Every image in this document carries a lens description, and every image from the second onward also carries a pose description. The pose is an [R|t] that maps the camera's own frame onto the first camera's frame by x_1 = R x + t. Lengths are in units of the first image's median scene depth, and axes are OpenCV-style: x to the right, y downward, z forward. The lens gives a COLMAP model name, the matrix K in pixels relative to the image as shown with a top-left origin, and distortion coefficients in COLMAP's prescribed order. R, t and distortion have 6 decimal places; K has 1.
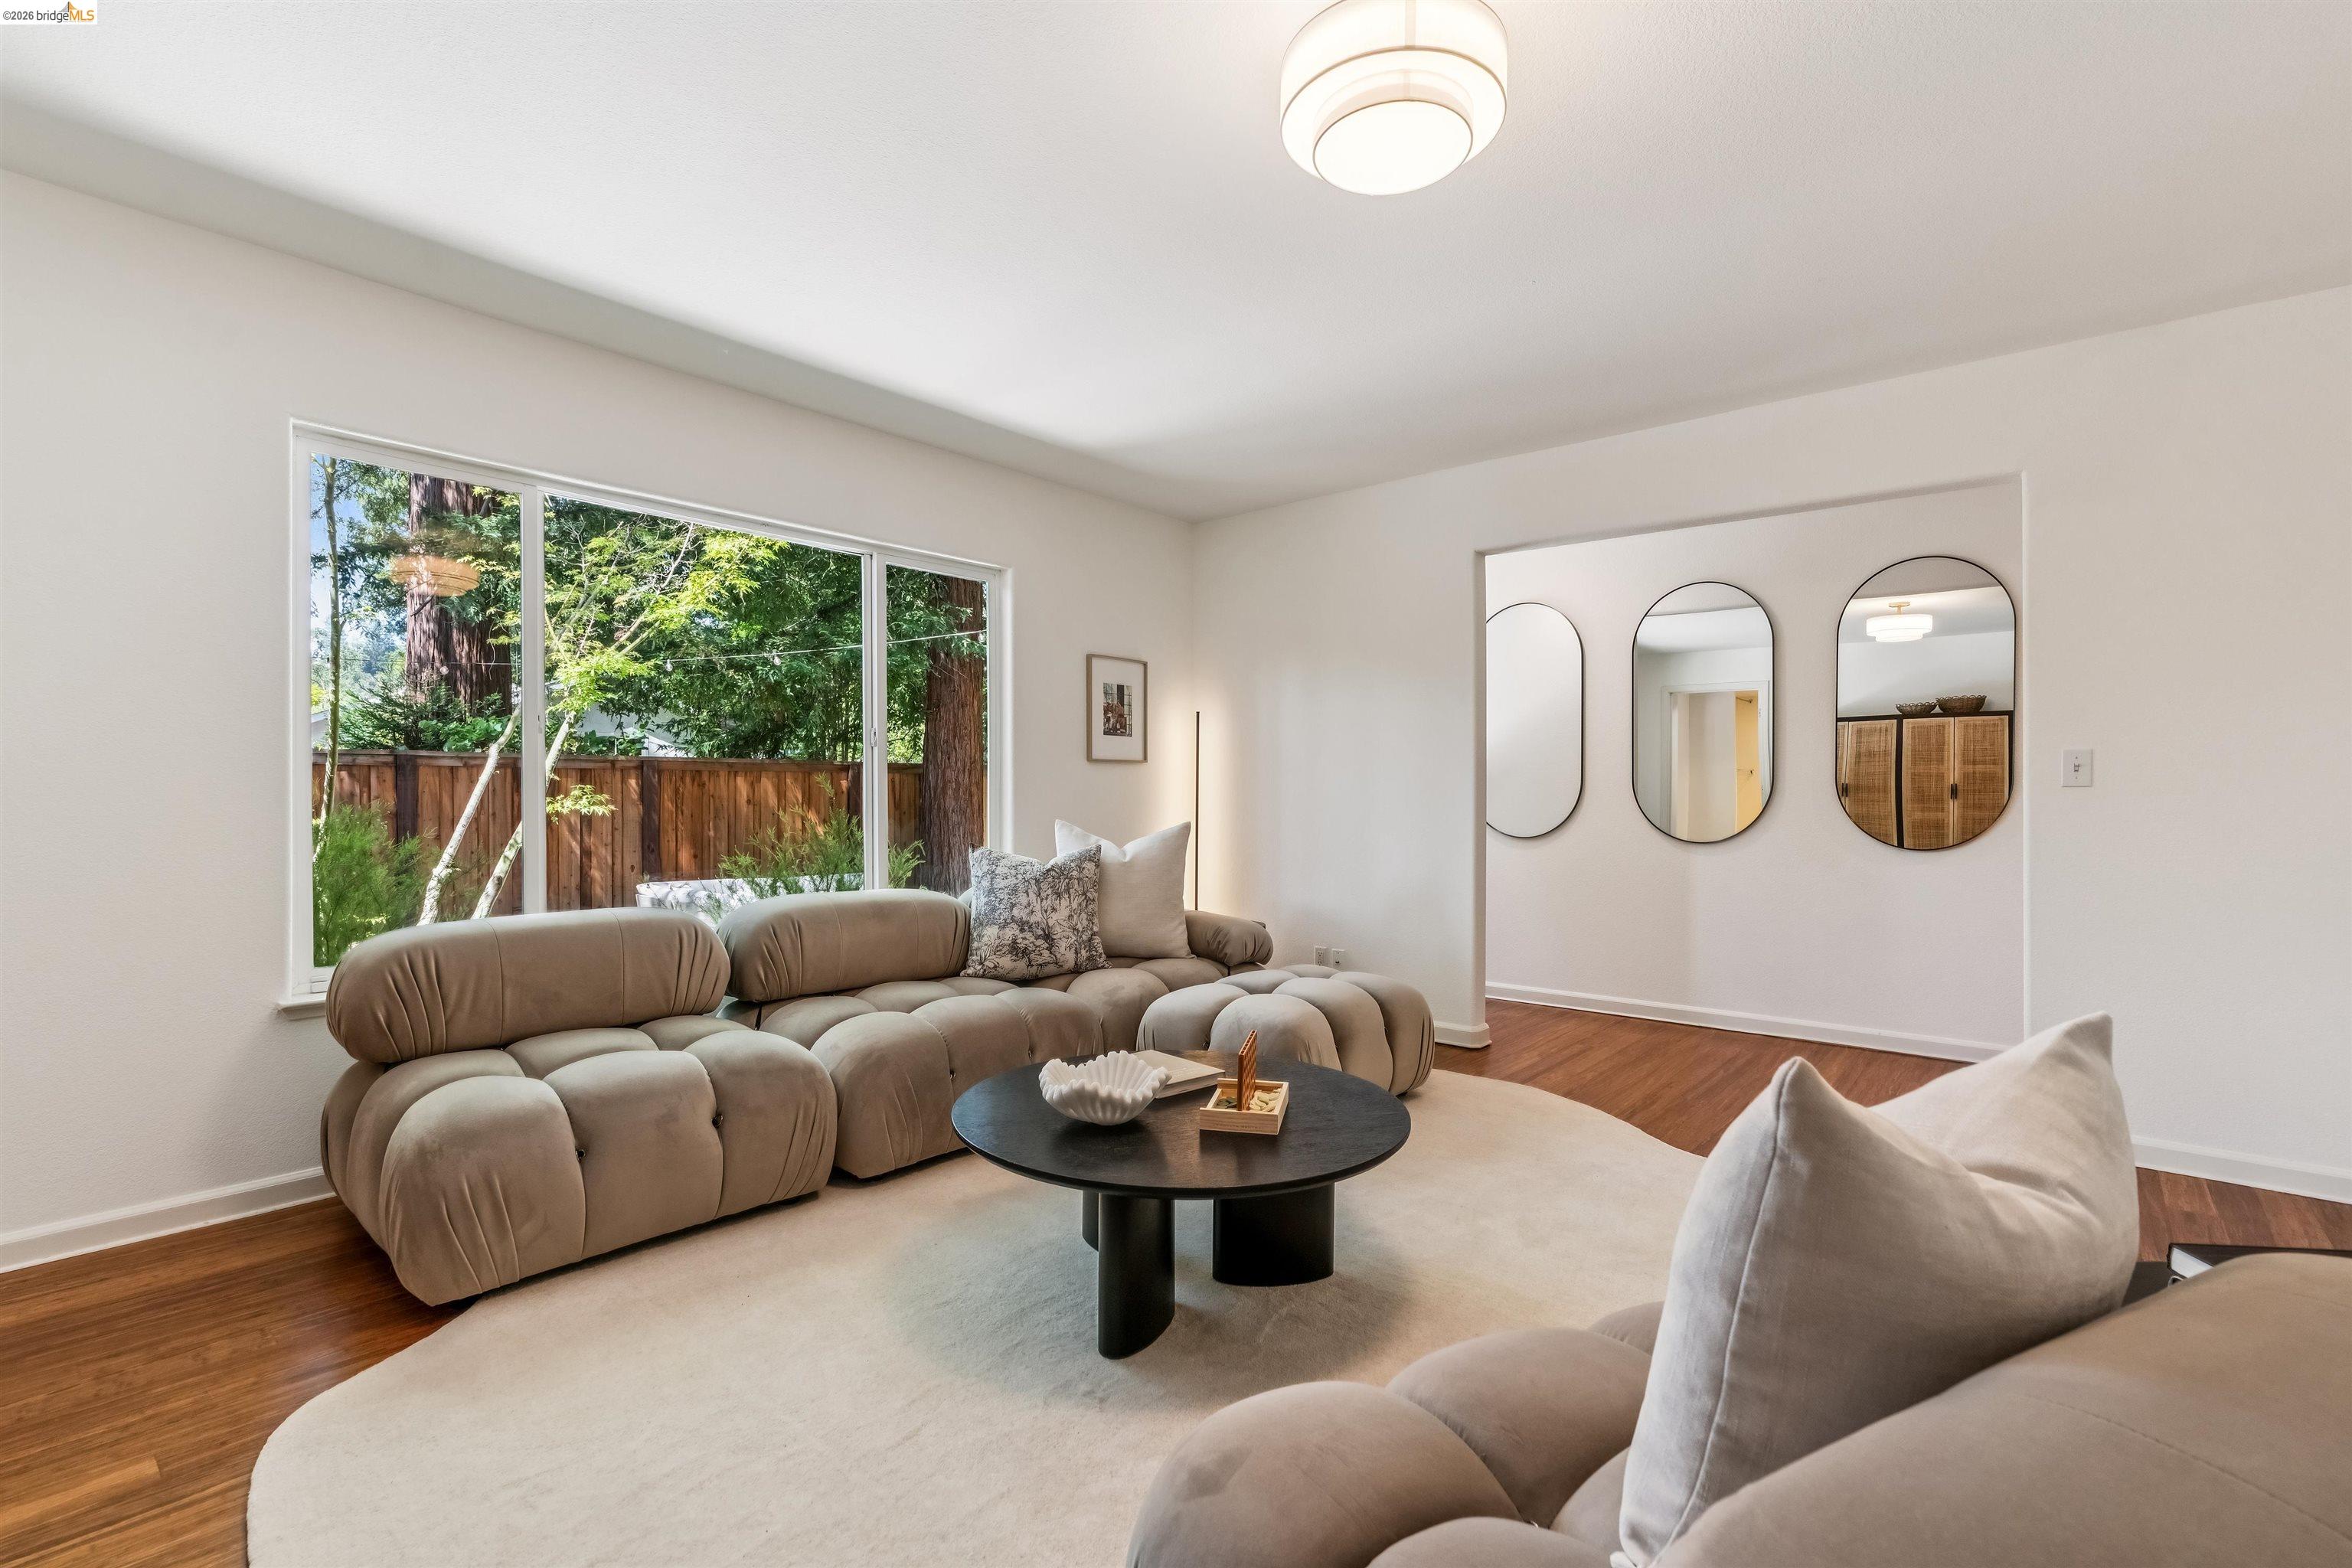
lens RADIAL K [[1065.4, 0, 1157.6], [0, 1065.4, 798.4], [0, 0, 1]] dist [-0.009232, 0.003521]
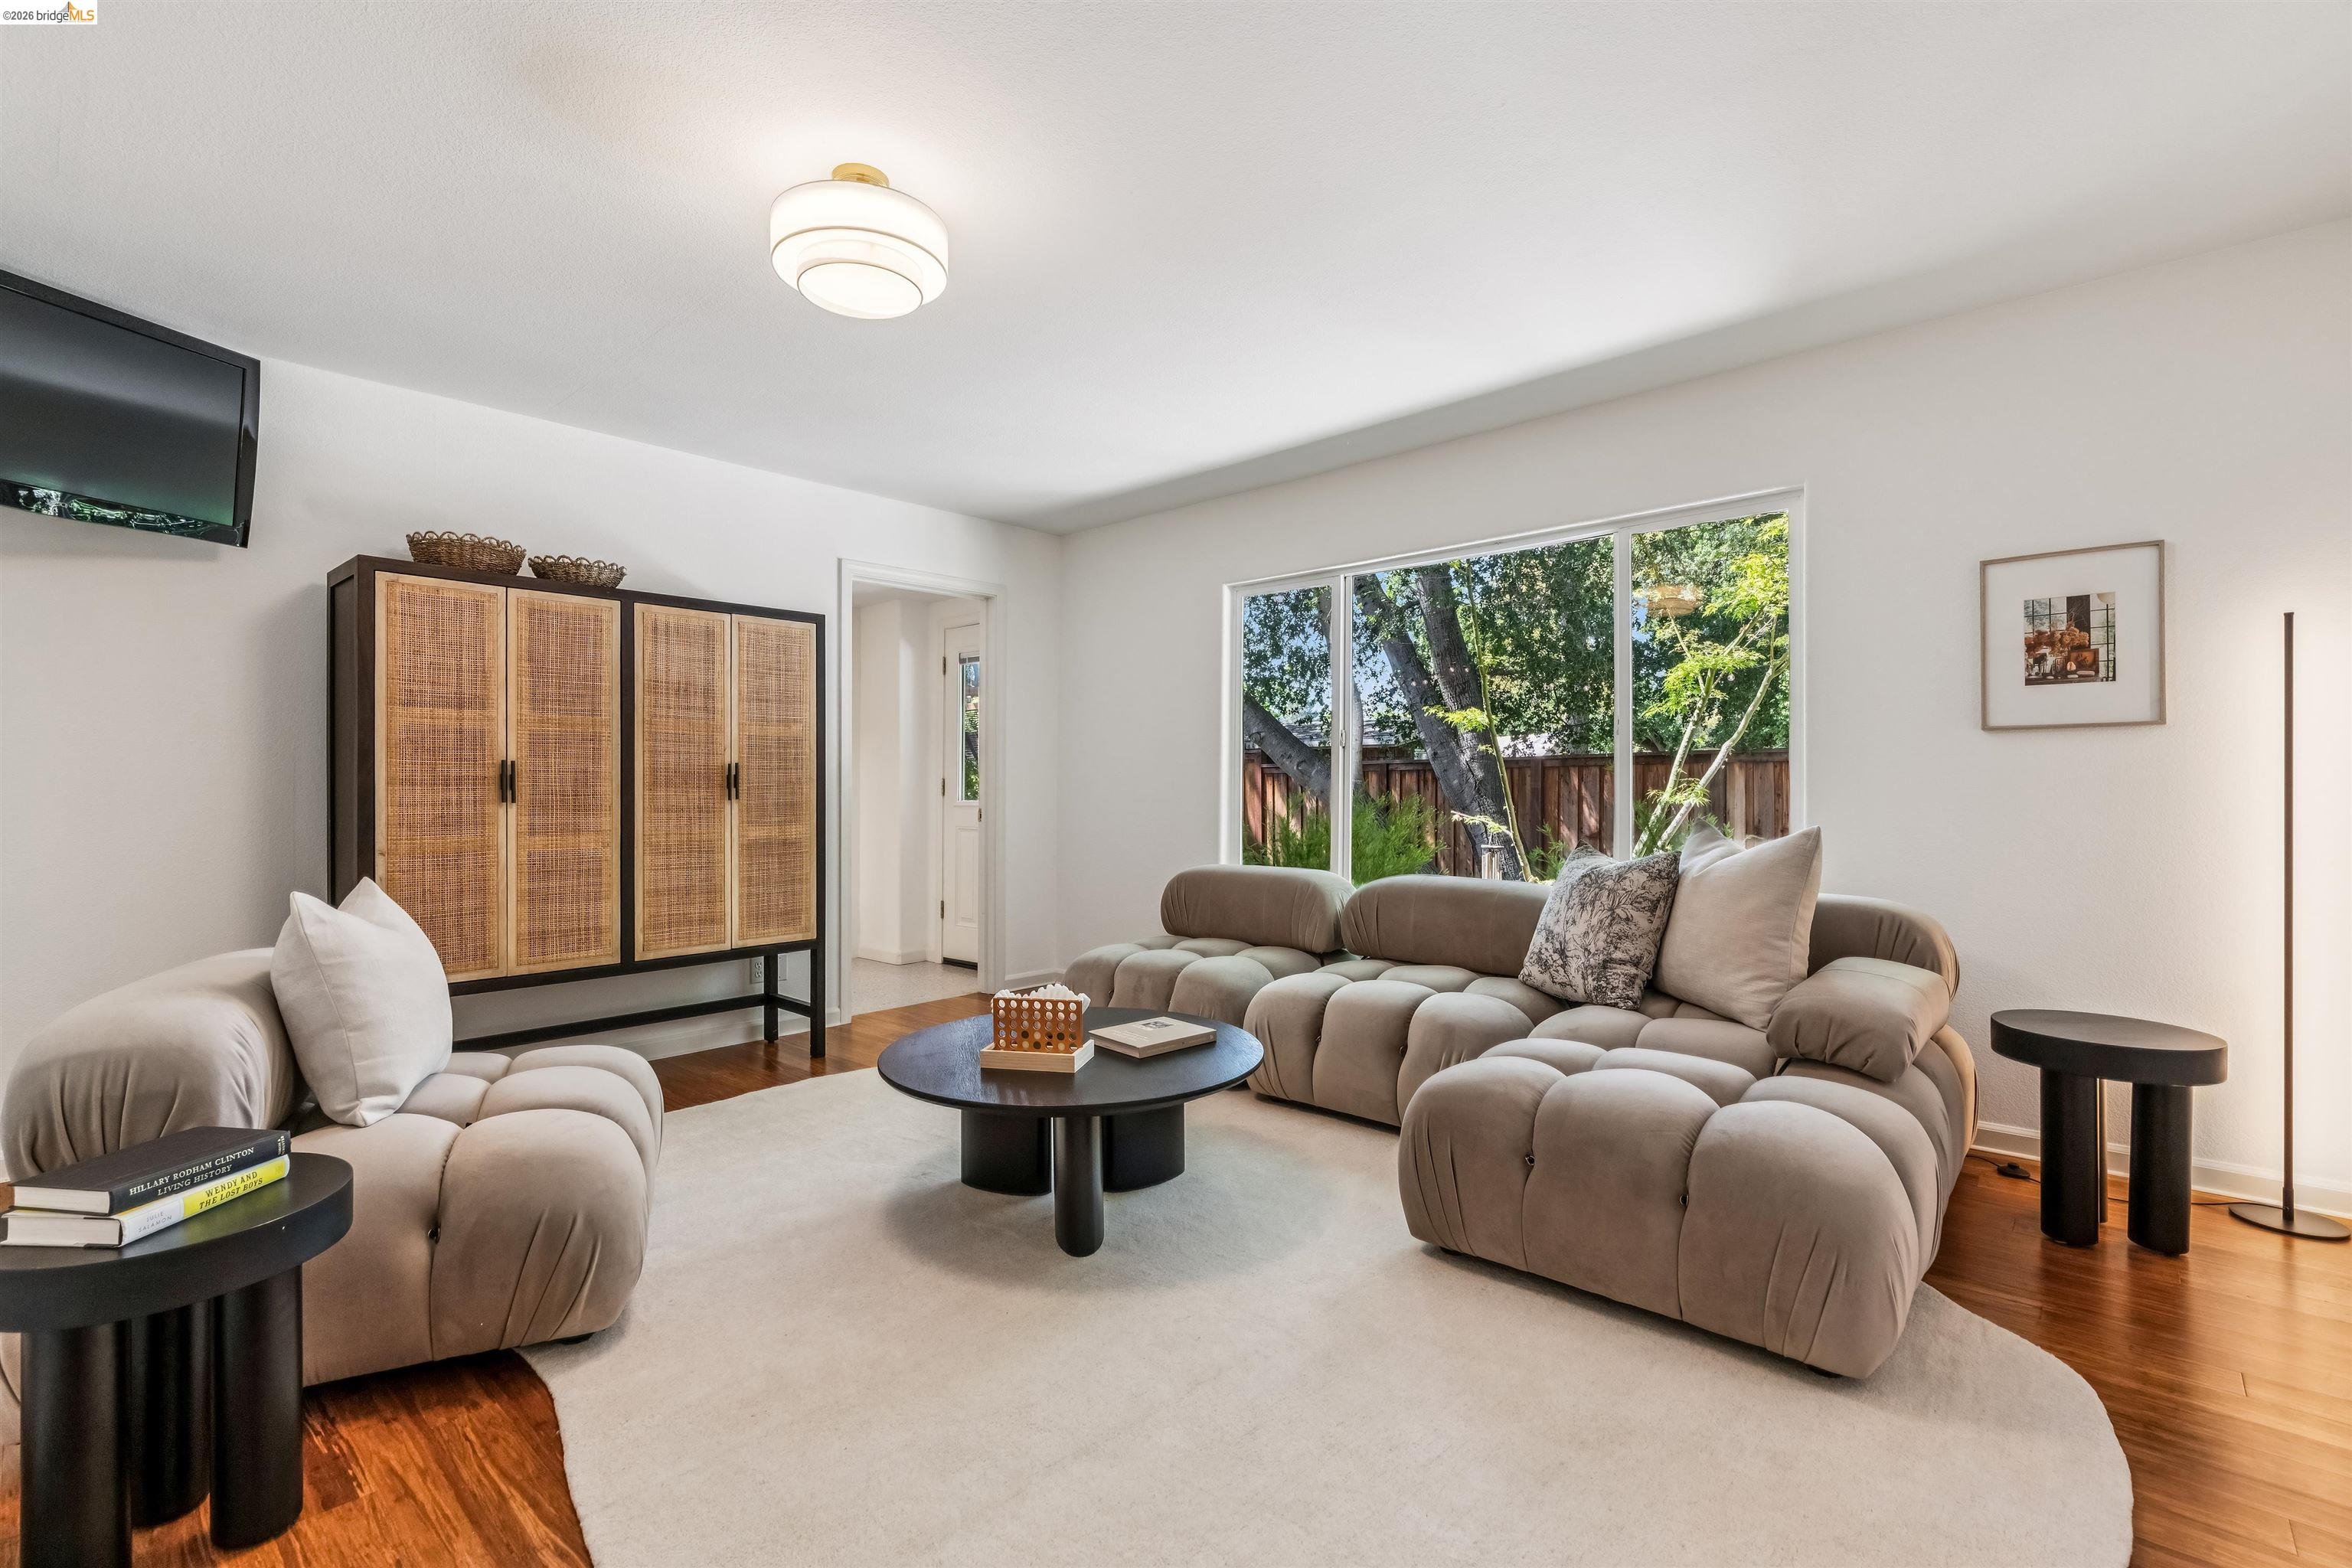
lens RADIAL K [[1065.4, 0, 1206.8], [0, 1065.4, 779.2], [0, 0, 1]] dist [-0.009232, 0.003521]
pose [[-0.020037, -0.009022, -0.999759, 0.562857], [-0.001999, 0.999958, -0.008983, -0.000096], [0.999797, 0.001818, -0.020055, 0.547027]]
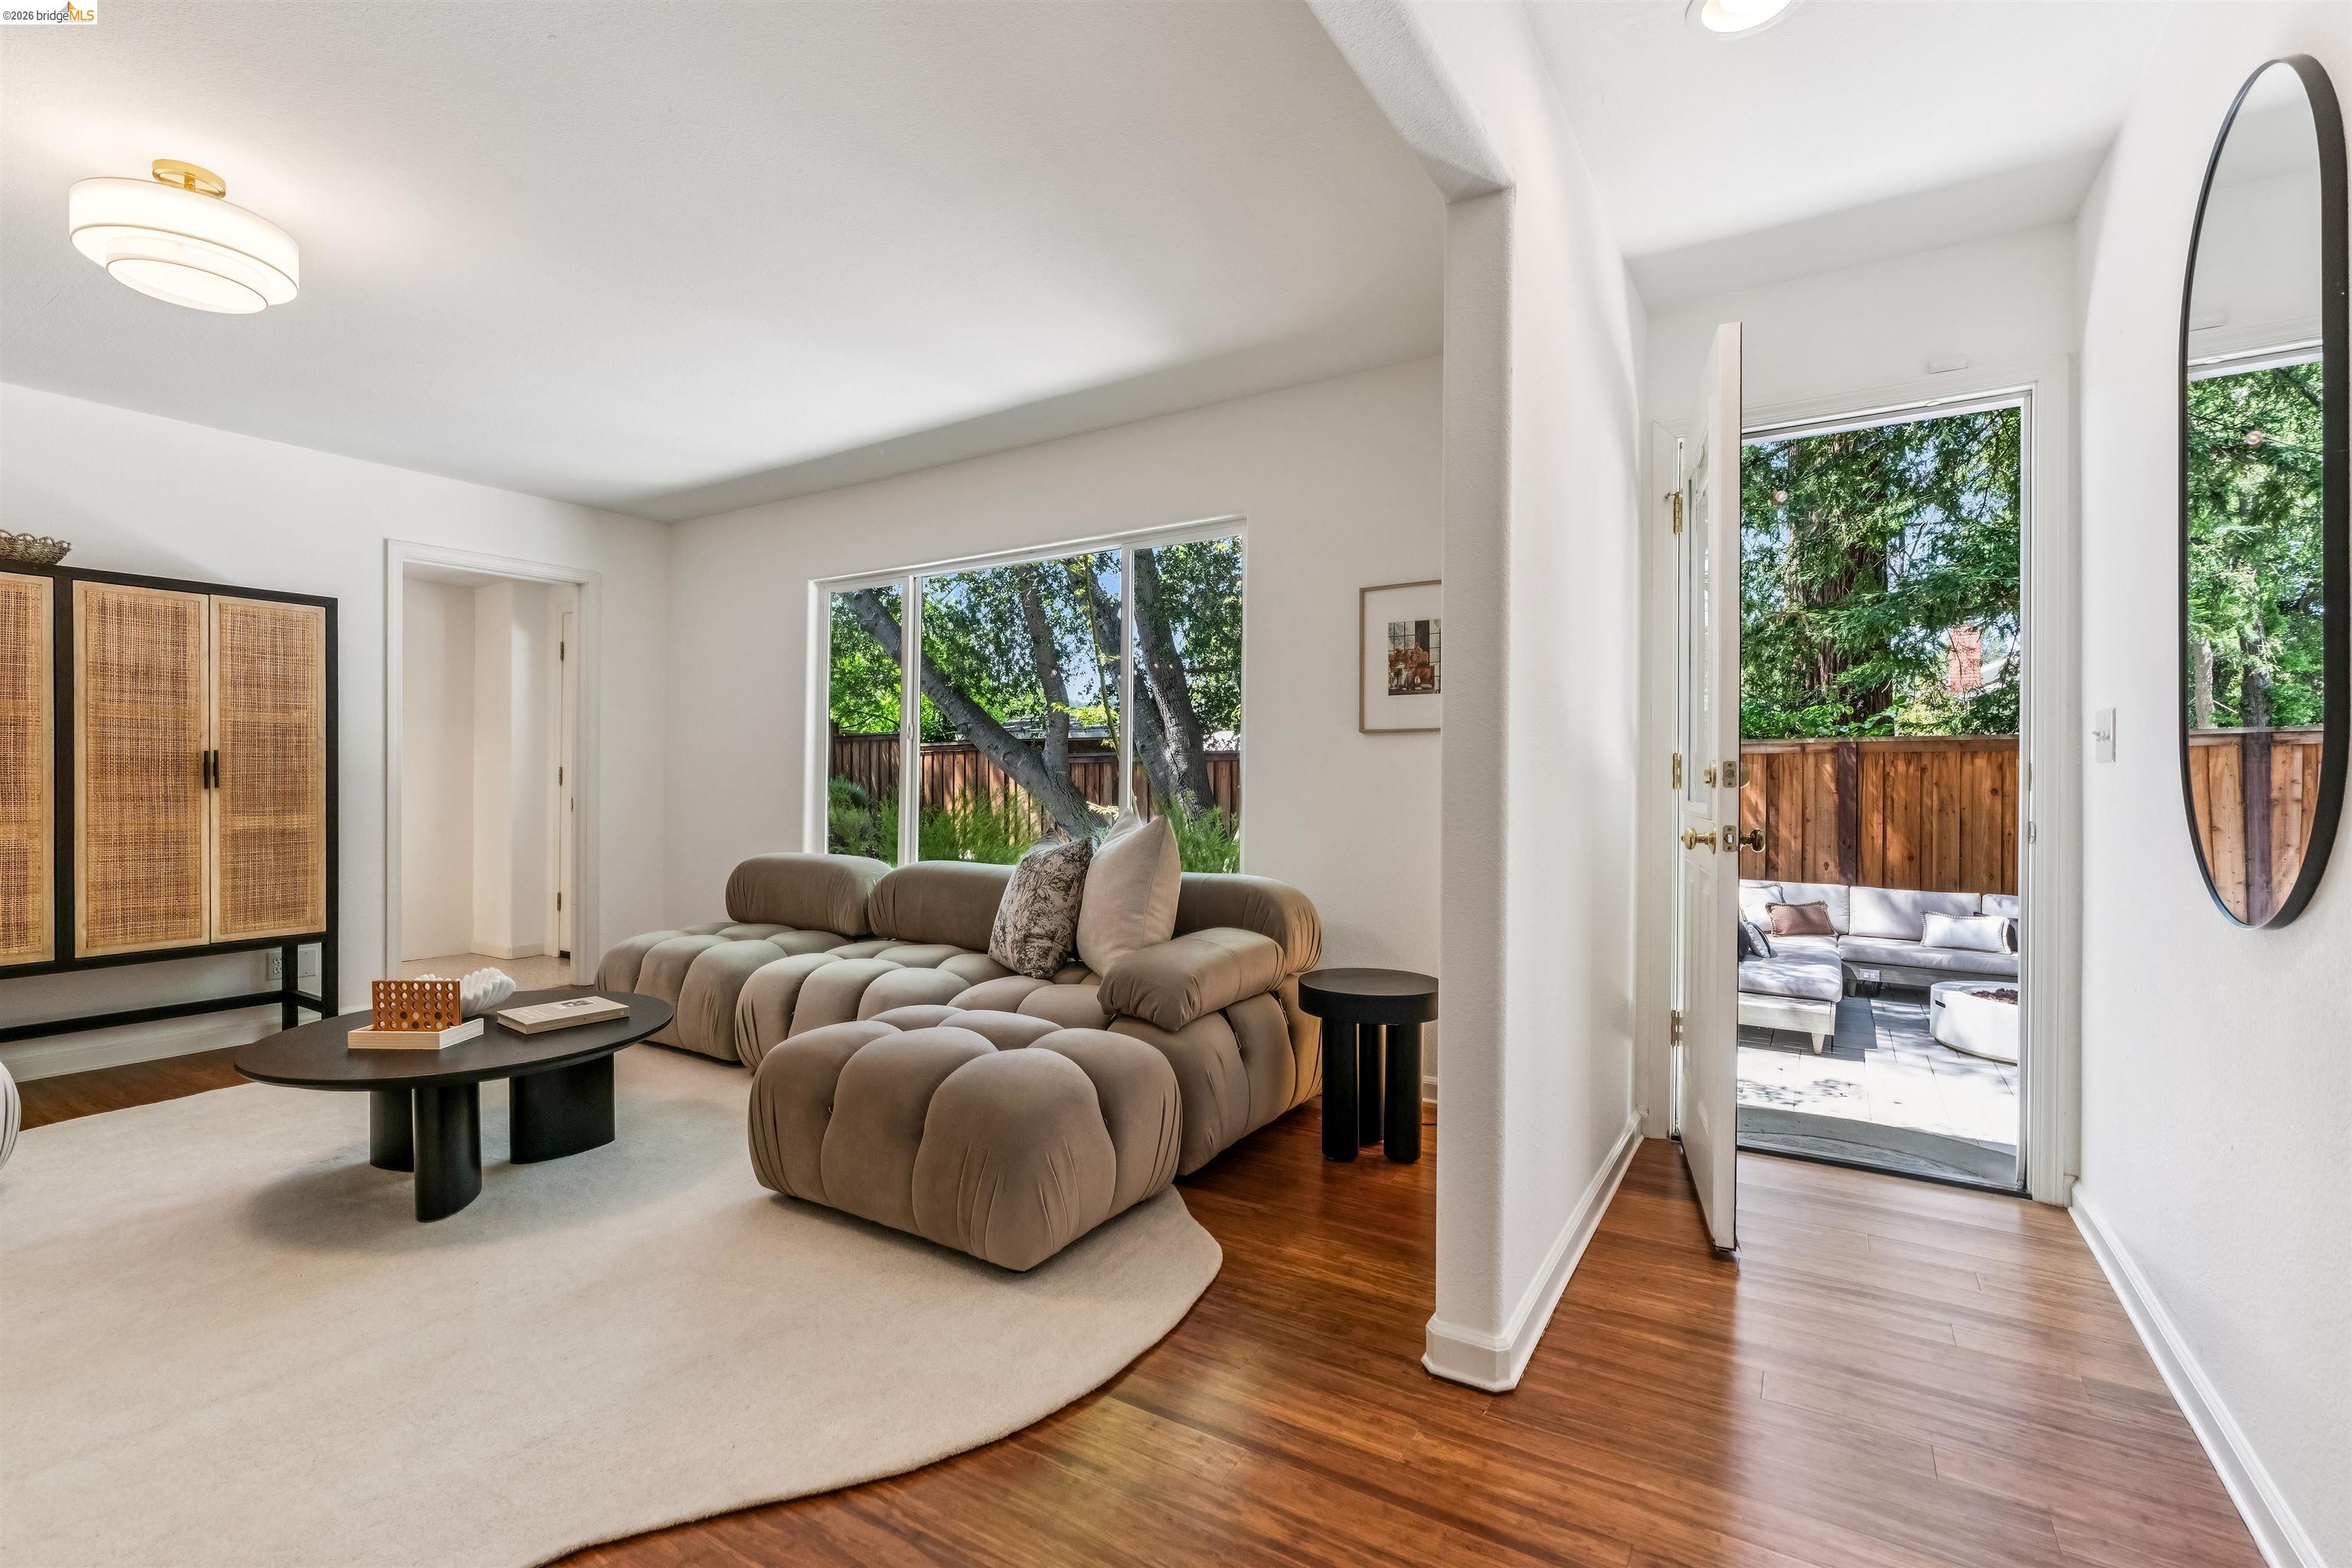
lens RADIAL K [[1065.4, 0, 1195.9], [0, 1065.4, 782.2], [0, 0, 1]] dist [-0.009232, 0.003521]
pose [[0.151843, 0.002667, -0.988401, 0.637160], [-0.006911, 0.999975, 0.001637, -0.001805], [0.988380, 0.006583, 0.151858, 0.765119]]
